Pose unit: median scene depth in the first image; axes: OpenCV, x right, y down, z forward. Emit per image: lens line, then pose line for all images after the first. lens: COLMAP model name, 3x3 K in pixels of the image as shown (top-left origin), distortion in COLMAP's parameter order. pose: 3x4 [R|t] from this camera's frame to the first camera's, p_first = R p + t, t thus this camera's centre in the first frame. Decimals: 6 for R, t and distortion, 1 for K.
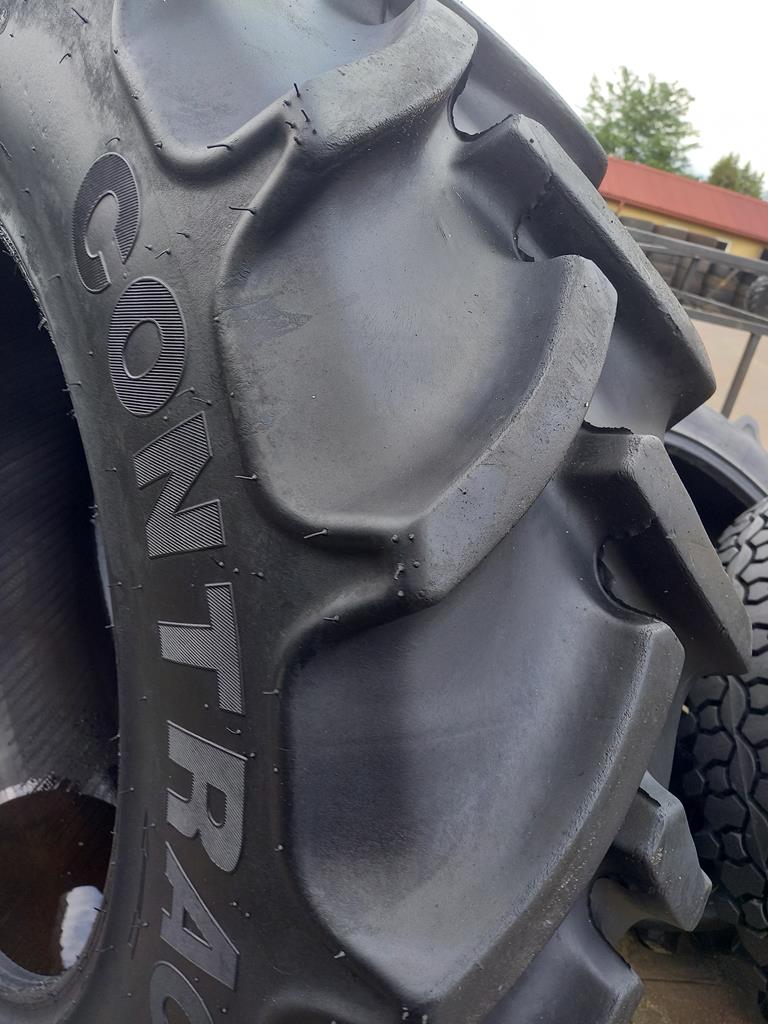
lens RADIAL K [[750.1, 0, 384.0], [0, 750.1, 512.0], [0, 0, 1]] dist [-0.006375, -0.009091]
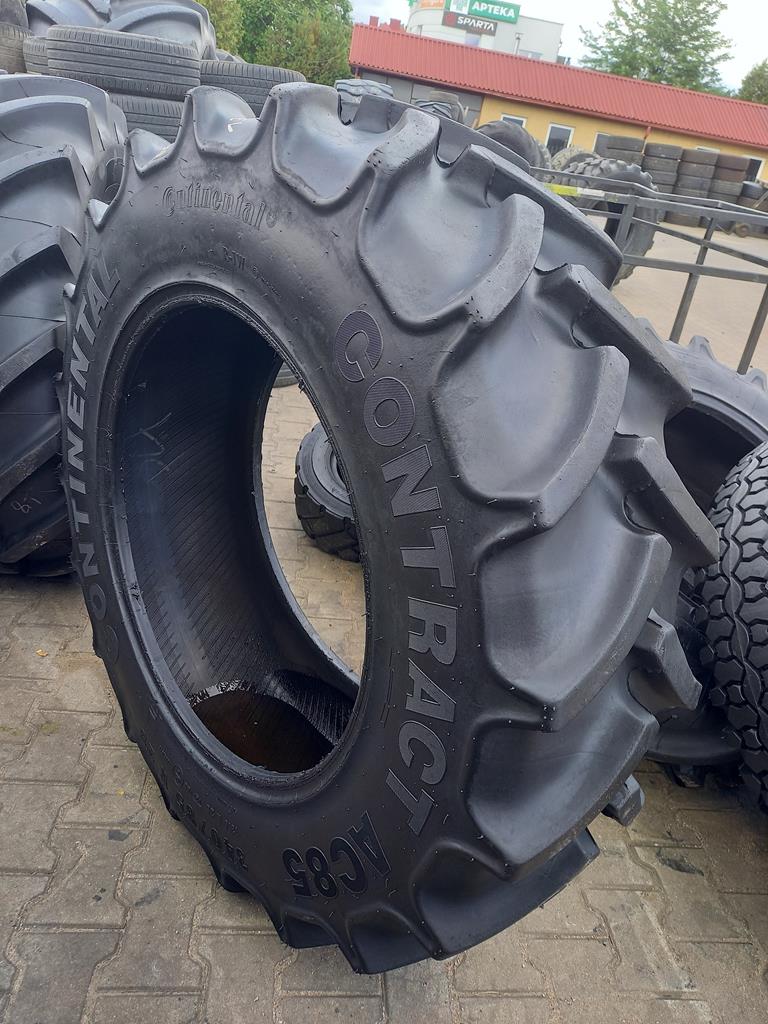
lens RADIAL K [[726.6, 0, 378.2], [0, 726.6, 513.7], [0, 0, 1]] dist [0.006829, -0.002671]
pose [[0.996002, -0.060208, -0.065990, -0.226723], [0.064742, 0.995523, 0.068870, -0.081769], [0.061548, -0.072867, 0.995441, -0.919675]]
